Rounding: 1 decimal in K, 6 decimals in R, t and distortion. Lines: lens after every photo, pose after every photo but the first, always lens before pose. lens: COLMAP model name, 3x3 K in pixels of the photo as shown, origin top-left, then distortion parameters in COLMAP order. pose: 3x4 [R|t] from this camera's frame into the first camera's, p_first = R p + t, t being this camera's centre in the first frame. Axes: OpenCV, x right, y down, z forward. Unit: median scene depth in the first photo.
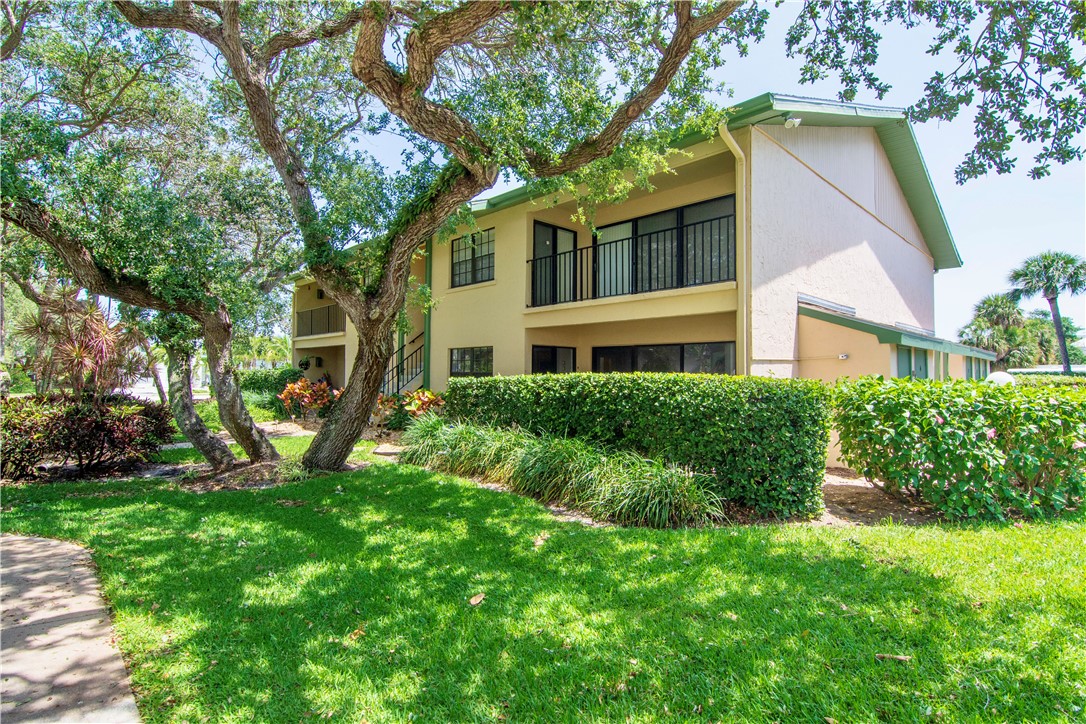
lens RADIAL K [[528.1, 0, 543.0], [0, 528.1, 362.0], [0, 0, 1]] dist [-0.000420, 0.000012]
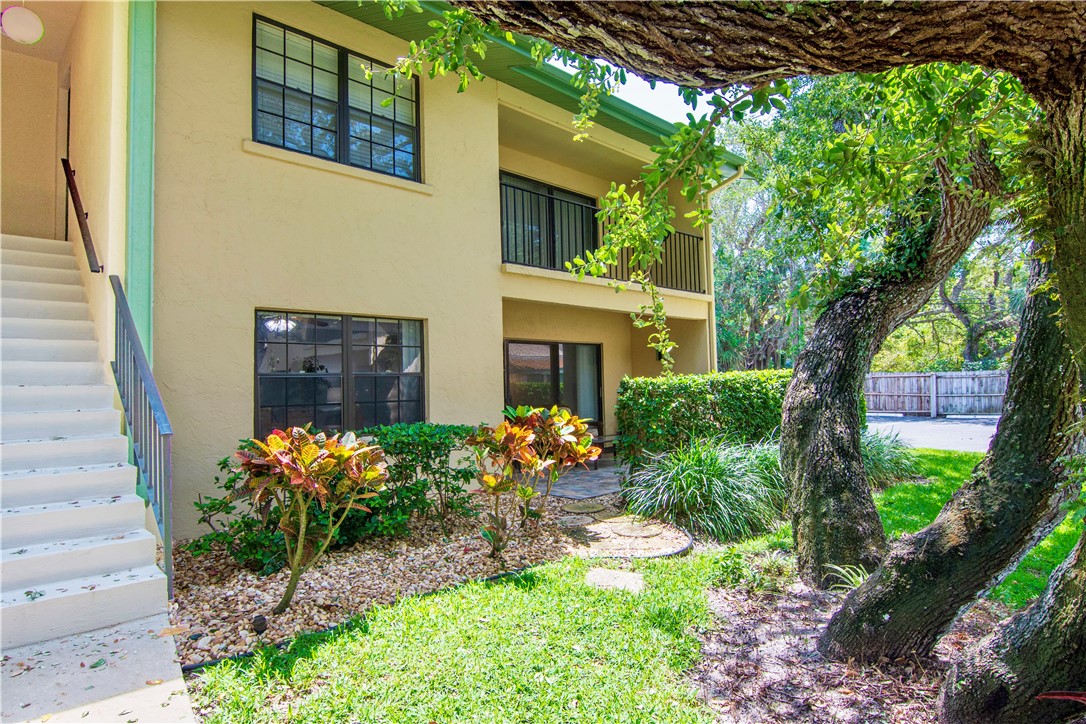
lens RADIAL K [[581.4, 0, 543.0], [0, 581.4, 362.0], [0, 0, 1]] dist [-0.001183, 0.000054]
pose [[0.047407, -0.017551, 0.998721, -0.668971], [-0.048052, 0.998648, 0.019831, -0.002940], [-0.997719, -0.048931, 0.046500, 0.891854]]
